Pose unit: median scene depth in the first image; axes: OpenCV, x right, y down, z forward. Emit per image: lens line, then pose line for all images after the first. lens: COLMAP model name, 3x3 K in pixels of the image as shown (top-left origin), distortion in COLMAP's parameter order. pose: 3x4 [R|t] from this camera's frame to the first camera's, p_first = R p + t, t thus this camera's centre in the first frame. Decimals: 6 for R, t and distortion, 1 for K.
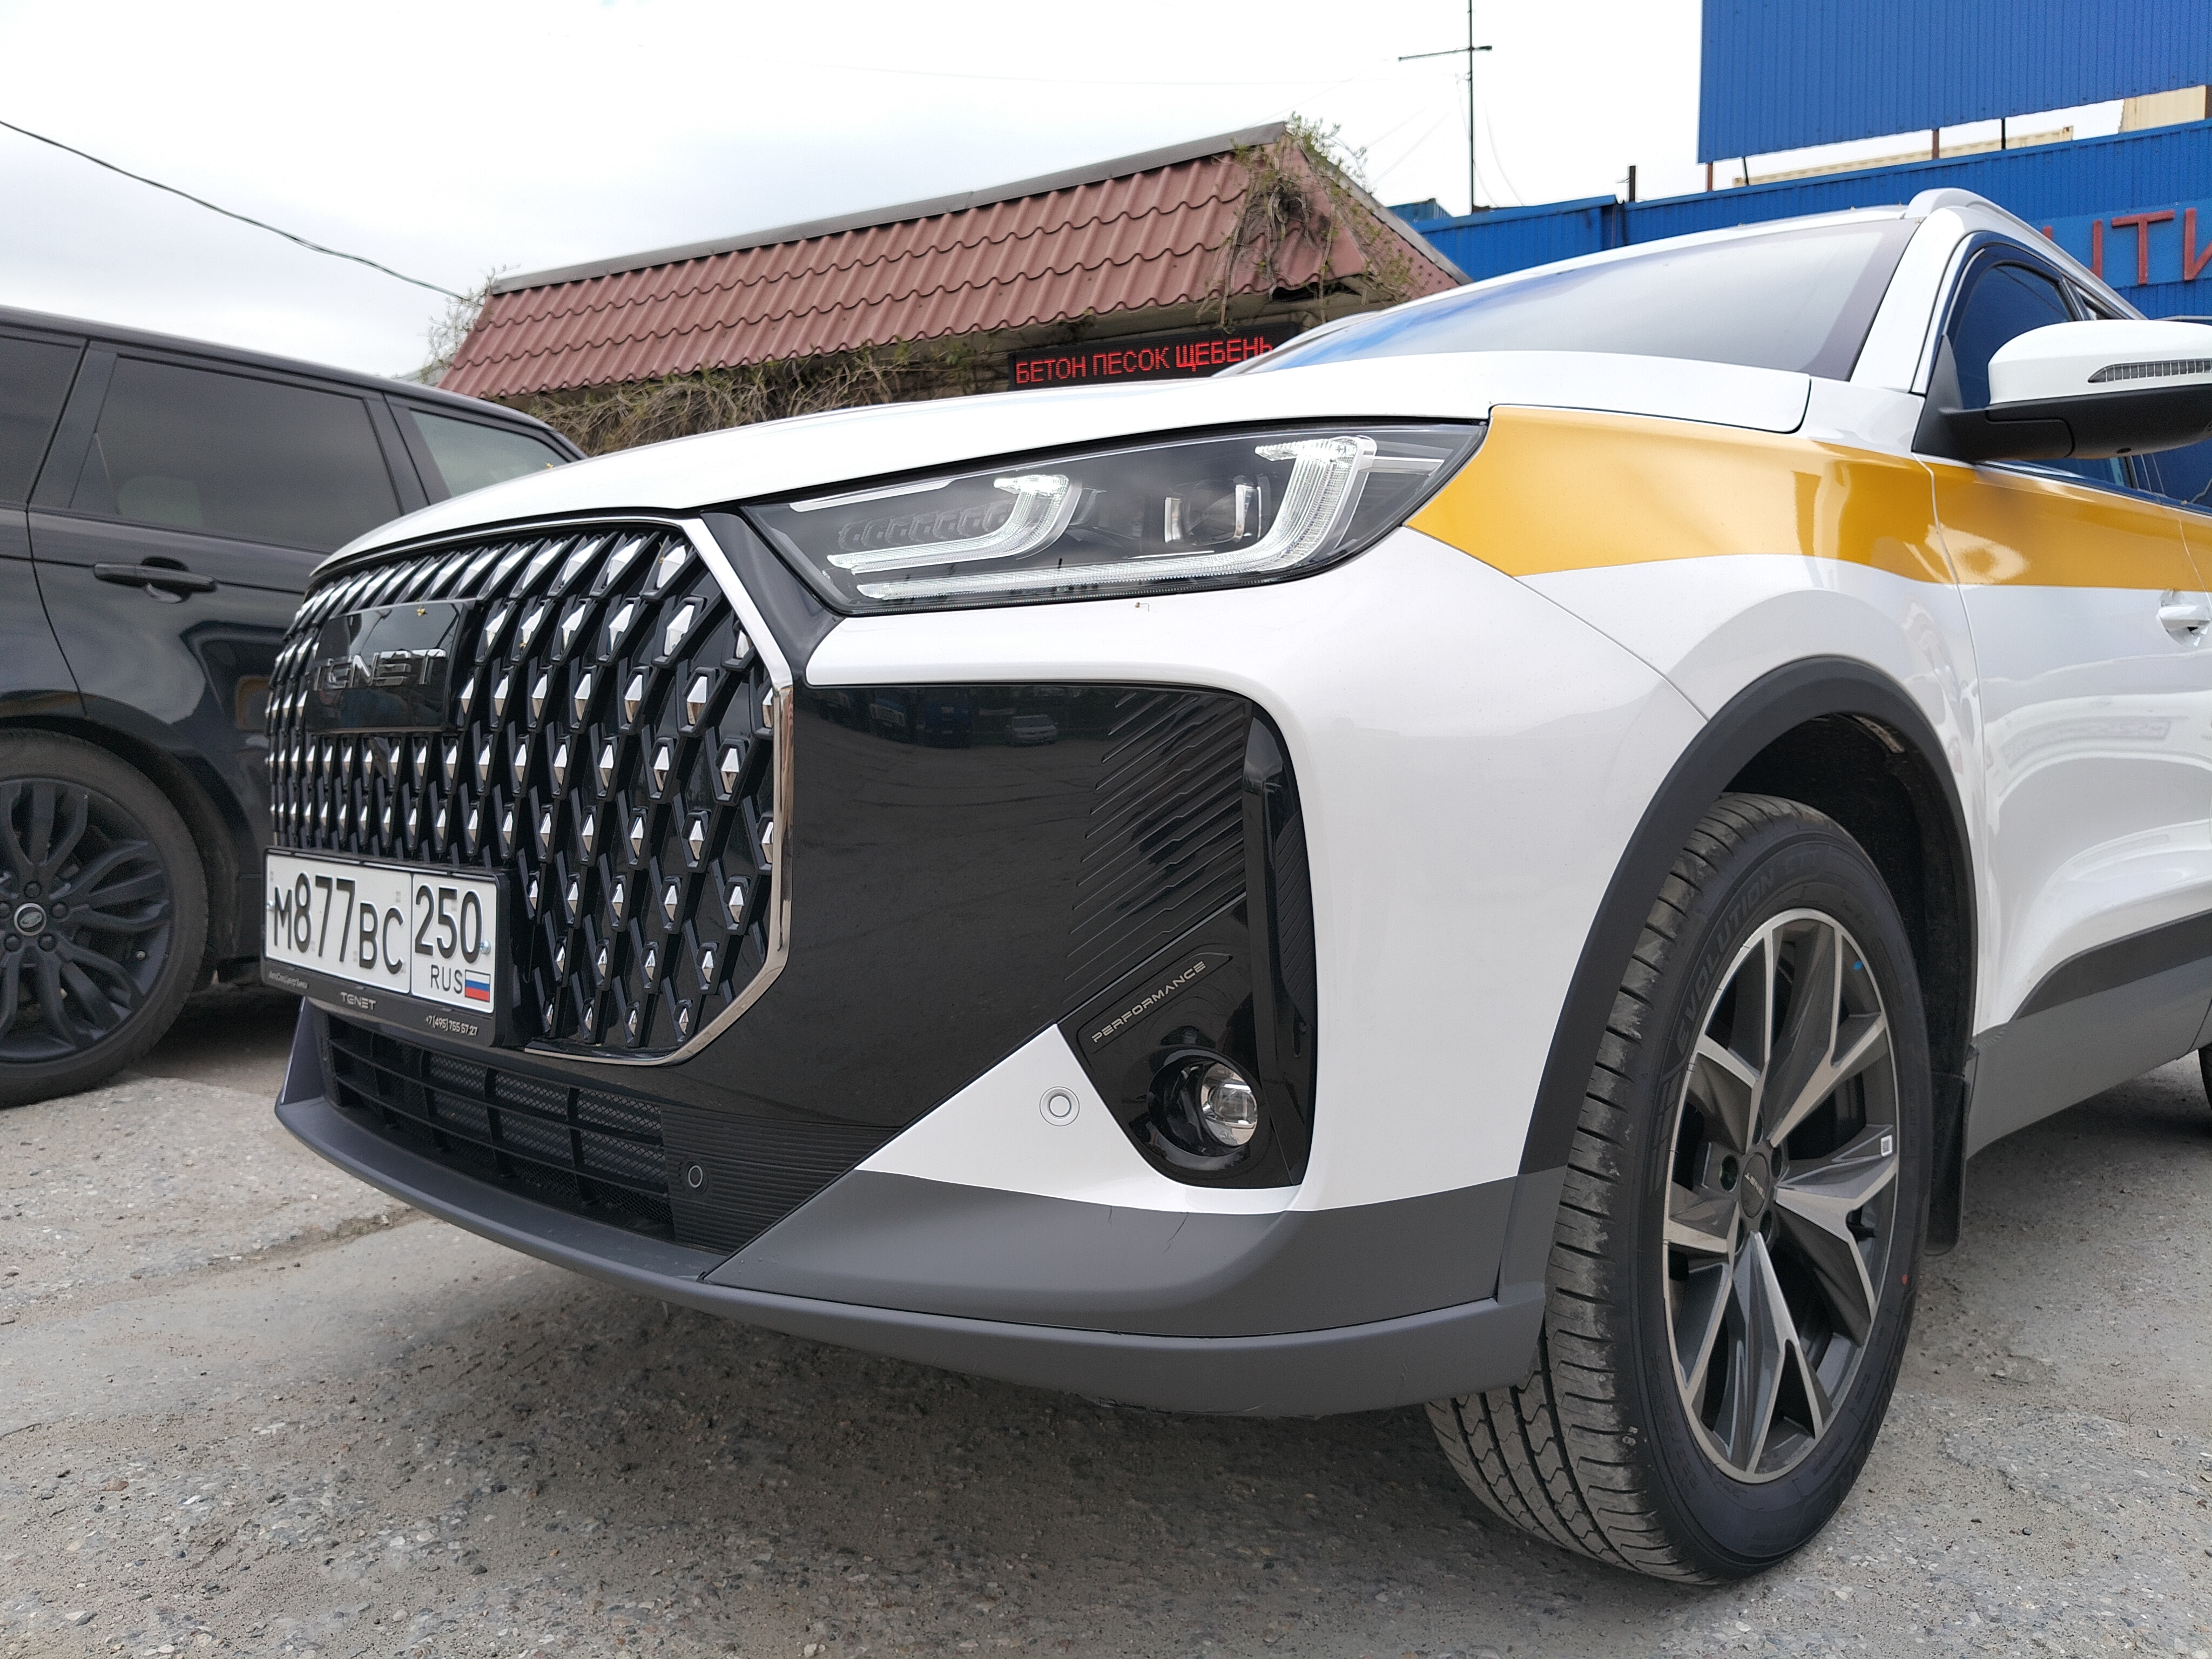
lens RADIAL K [[1705.9, 0, 1110.0], [0, 1705.9, 817.0], [0, 0, 1]] dist [0.049562, -0.117921]
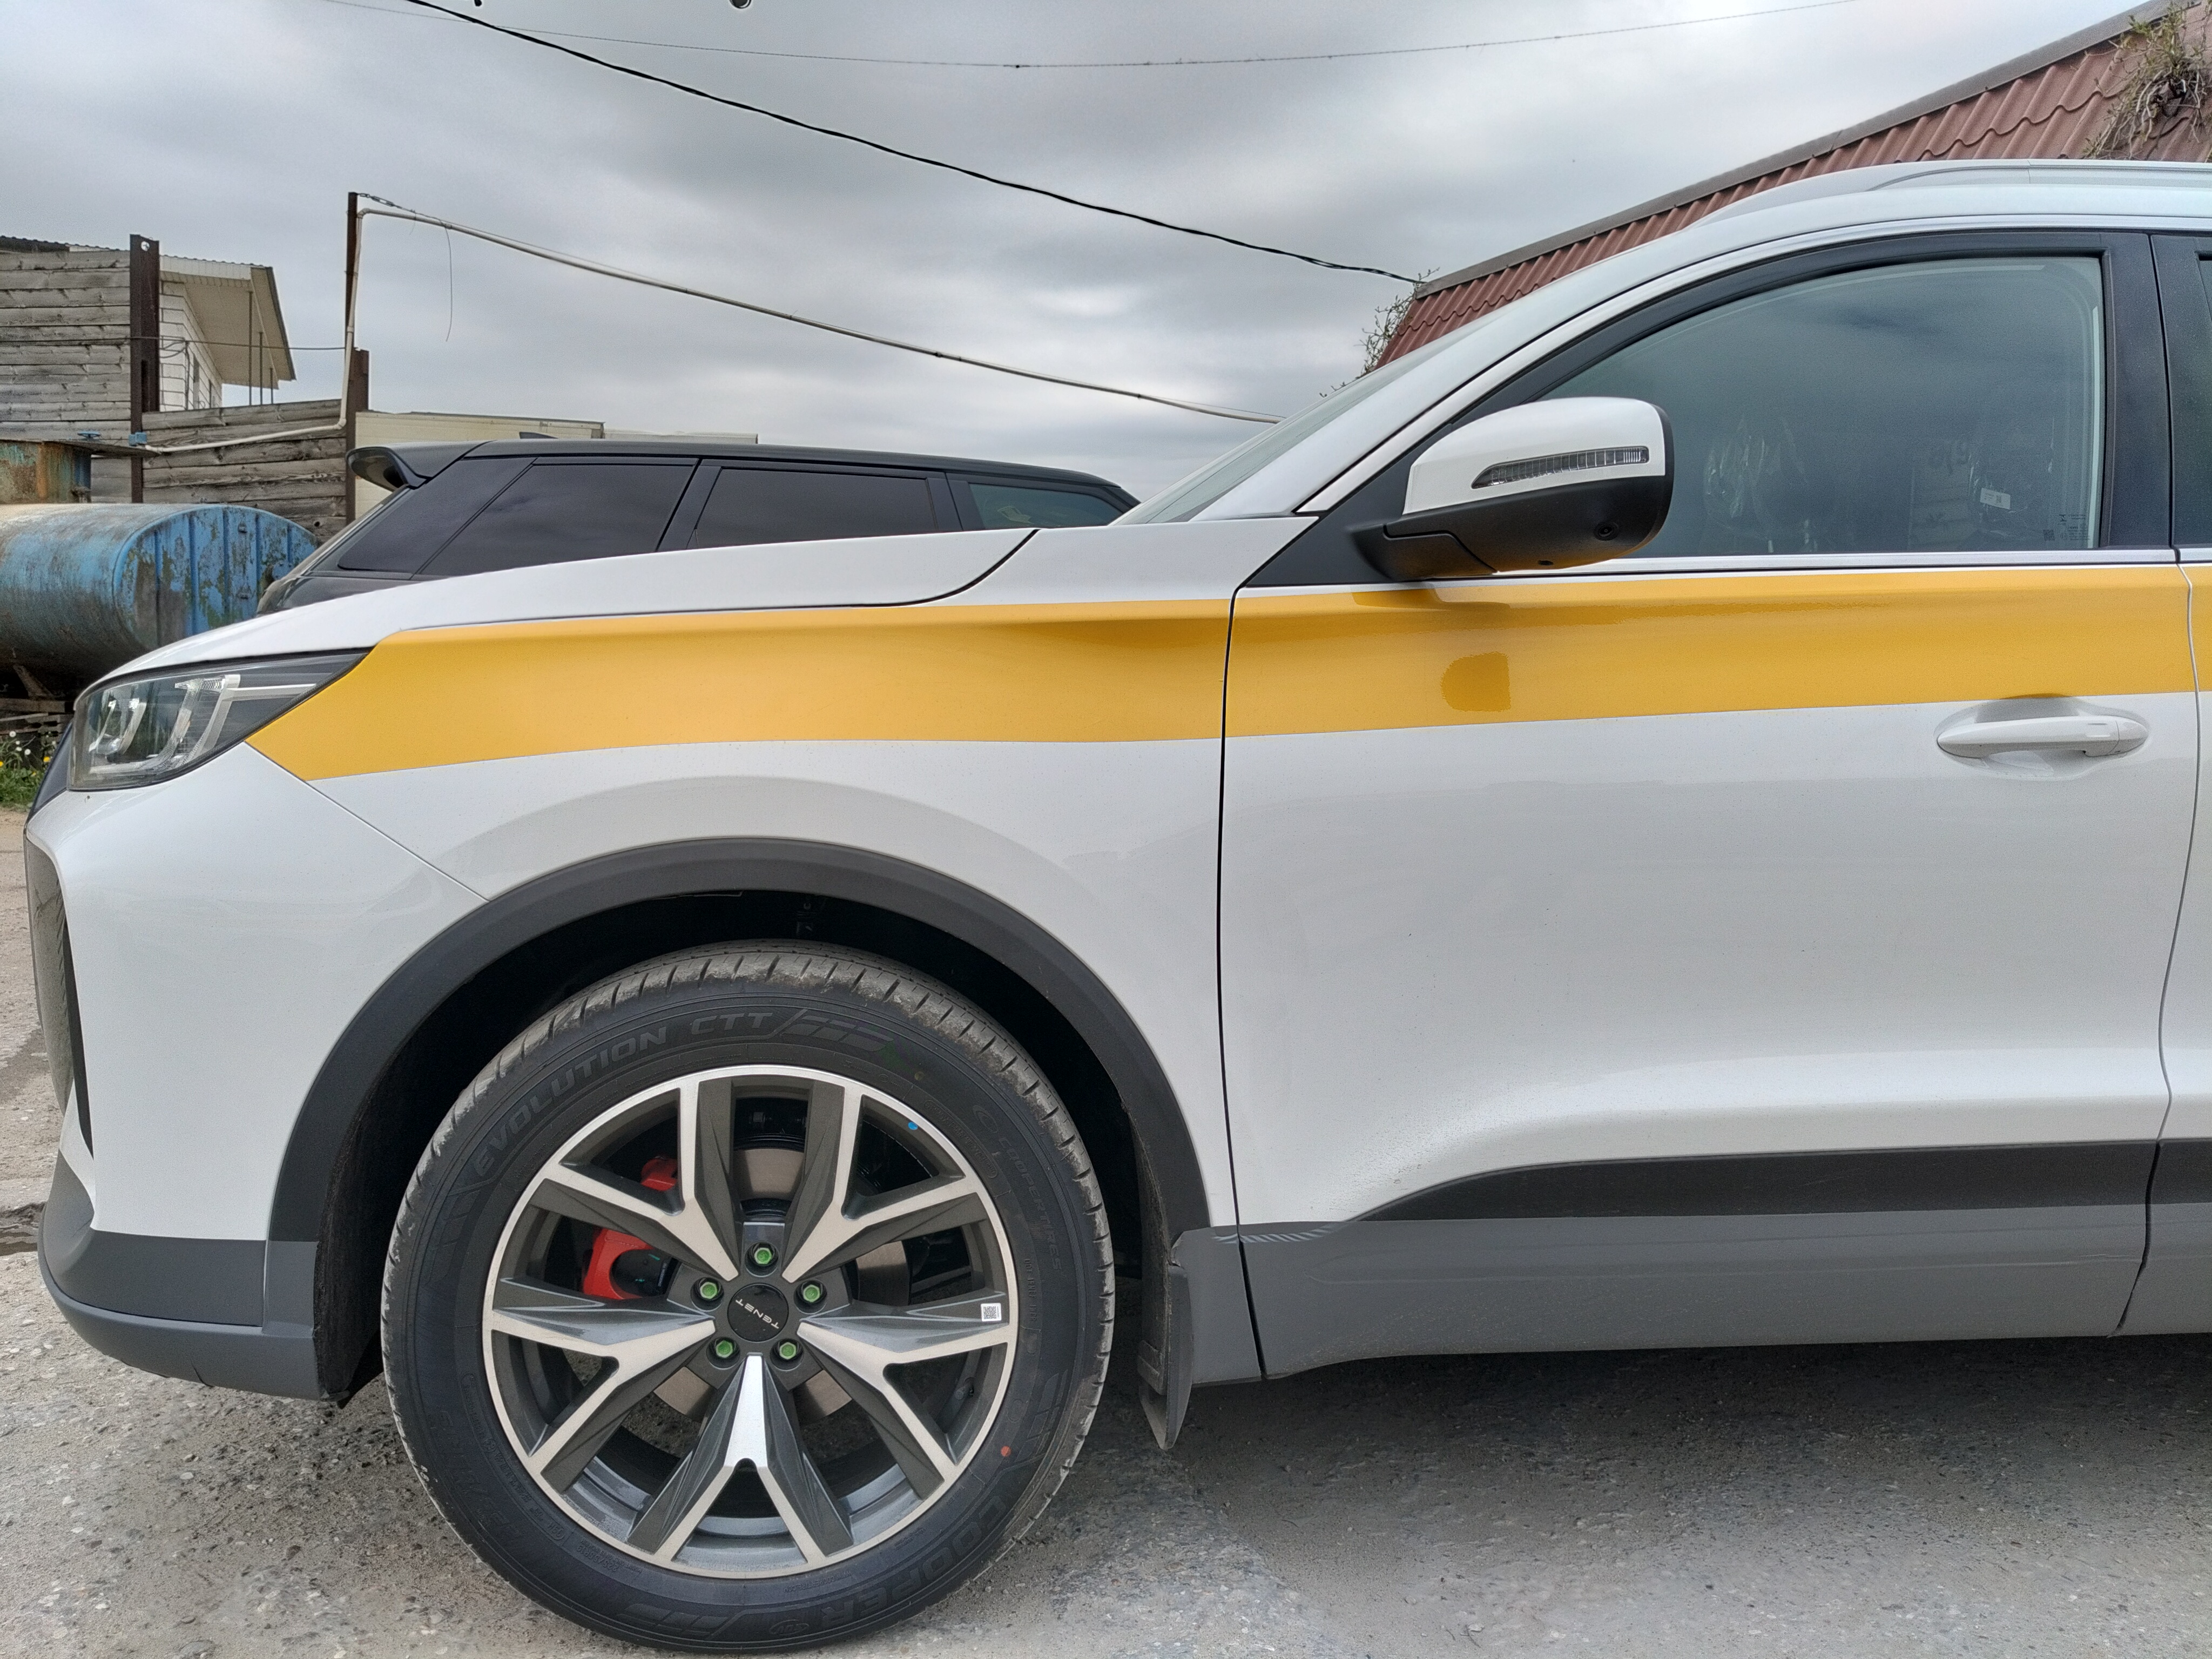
lens RADIAL K [[1705.9, 0, 1110.0], [0, 1705.9, 817.0], [0, 0, 1]] dist [0.049562, -0.117921]
pose [[0.785914, 0.056526, -0.615747, 1.184531], [-0.038449, 0.998353, 0.042576, -0.150387], [0.617140, -0.009786, 0.786793, 0.284909]]
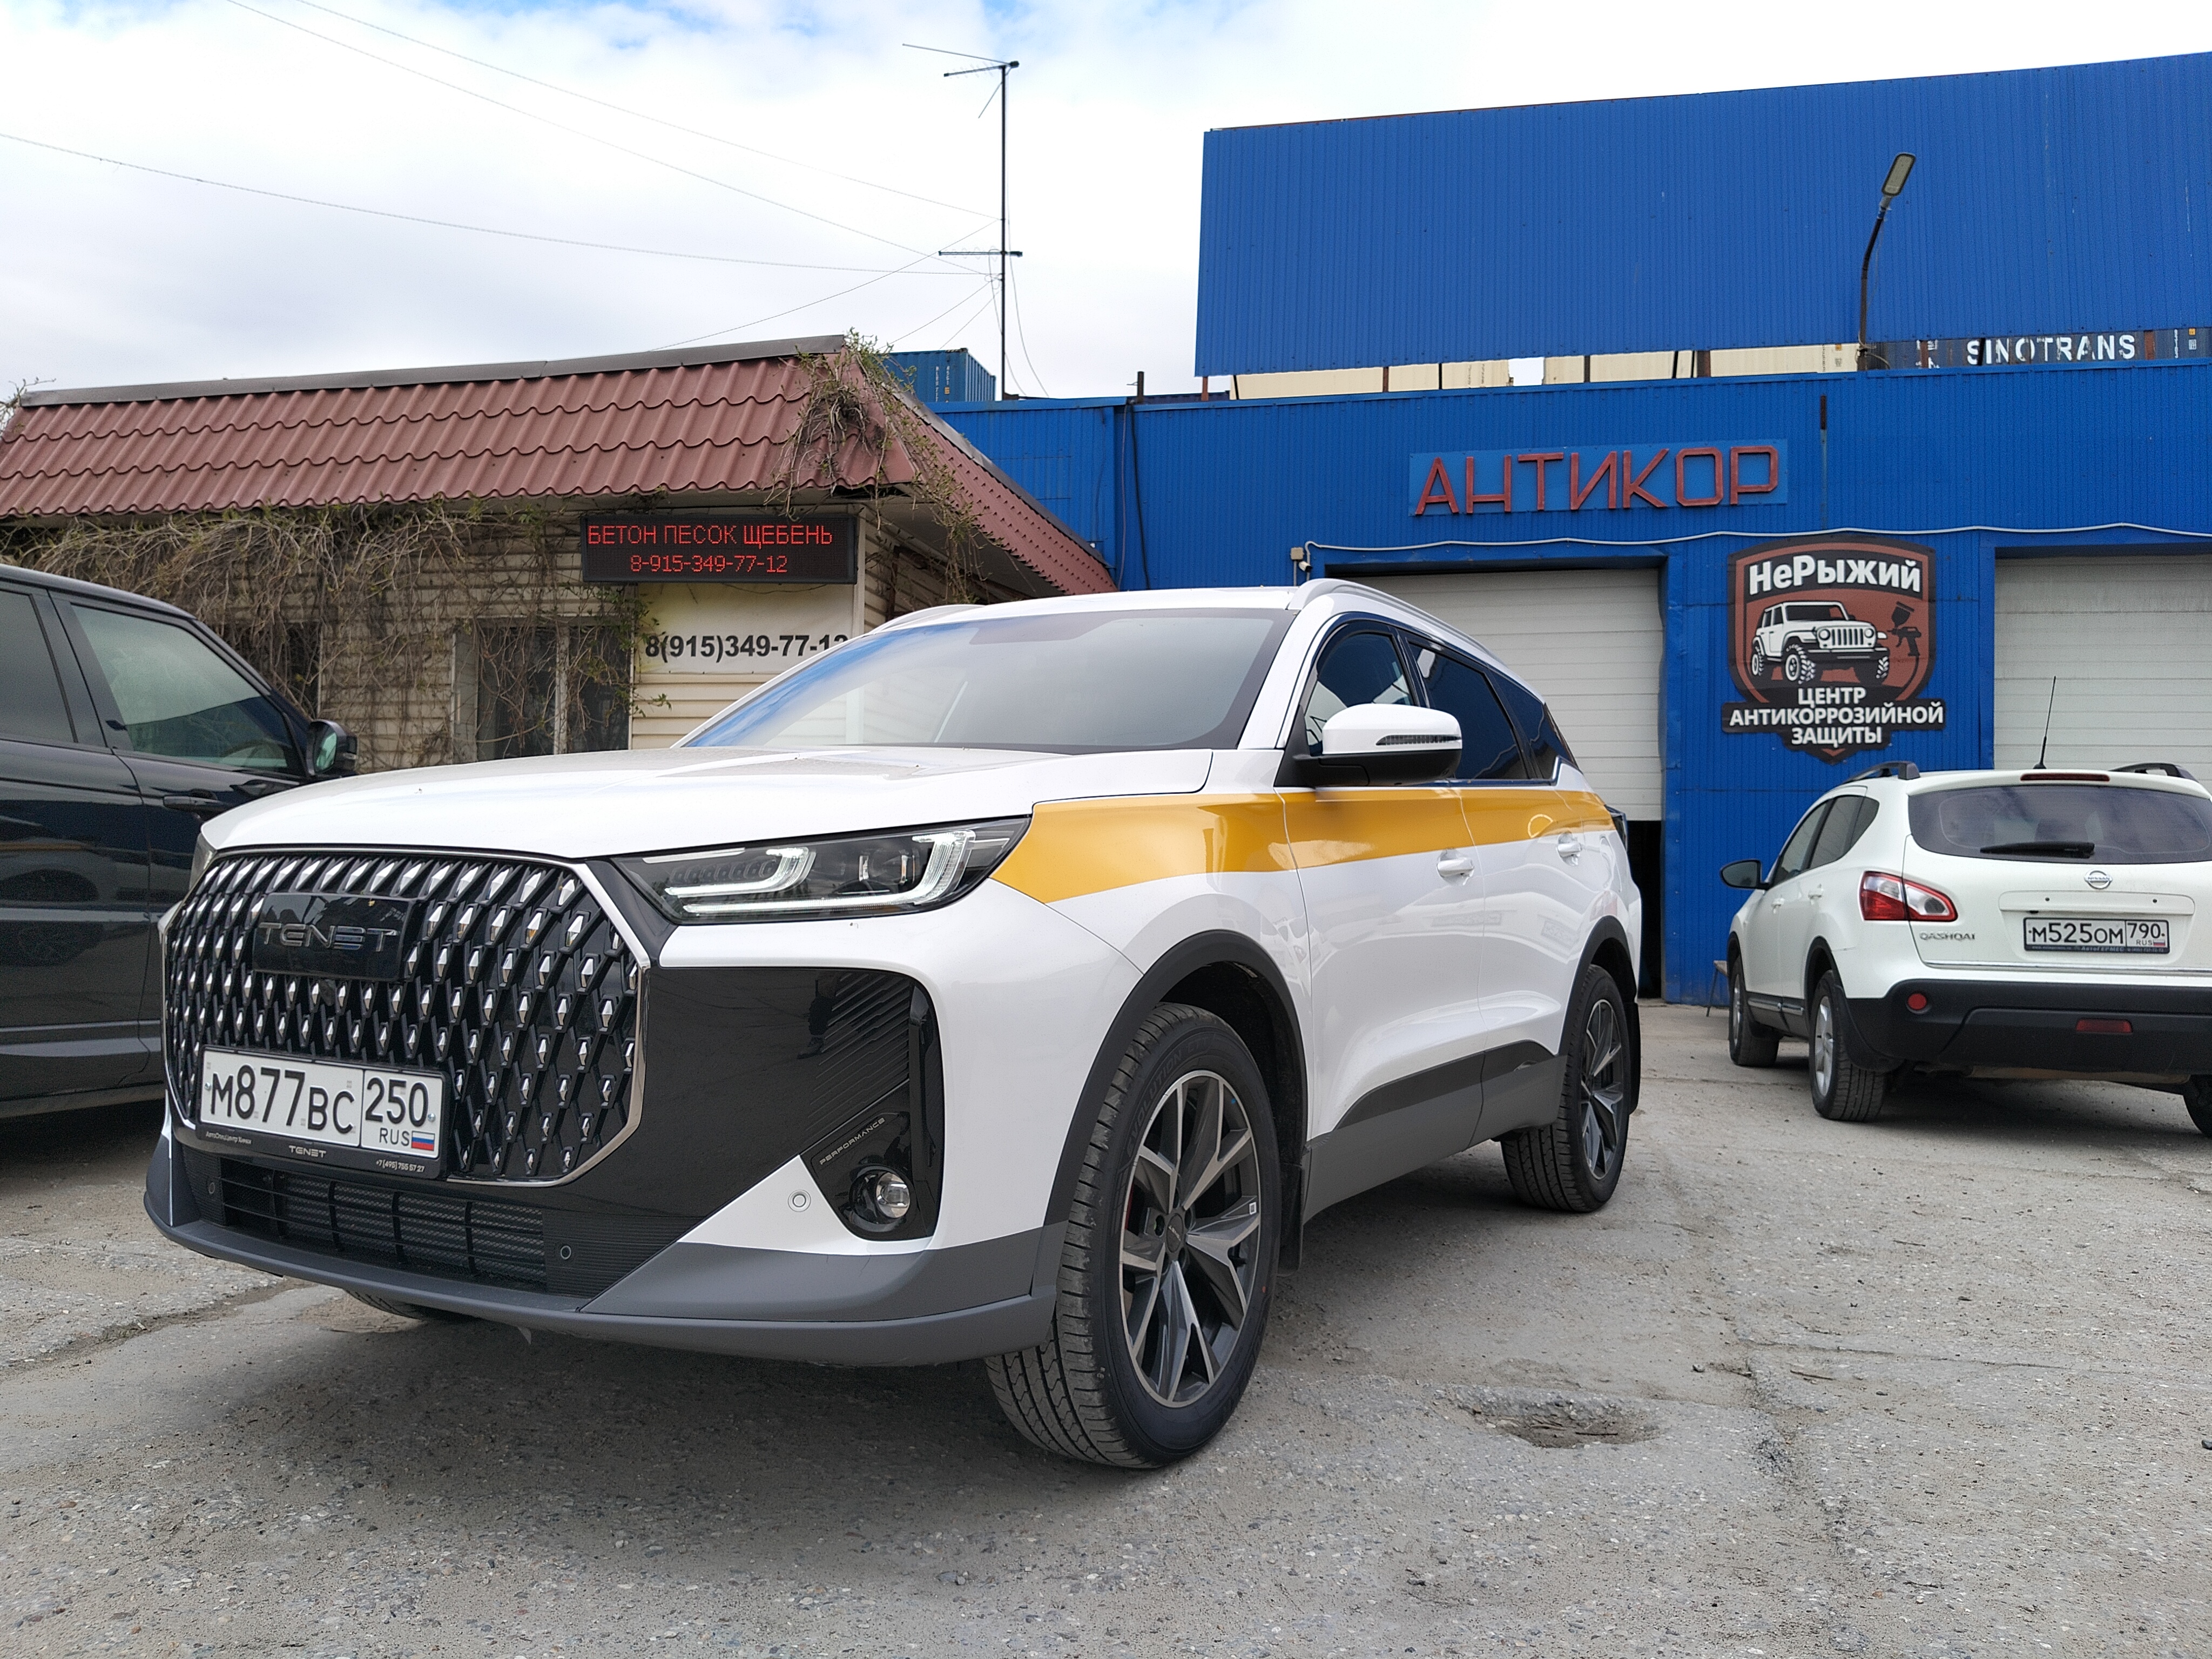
lens RADIAL K [[1705.9, 0, 1110.0], [0, 1705.9, 817.0], [0, 0, 1]] dist [0.049562, -0.117921]
pose [[0.962155, 0.022997, 0.271531, -0.162189], [-0.005819, 0.997939, -0.063898, -0.093011], [-0.272441, 0.059900, 0.960306, -0.653758]]
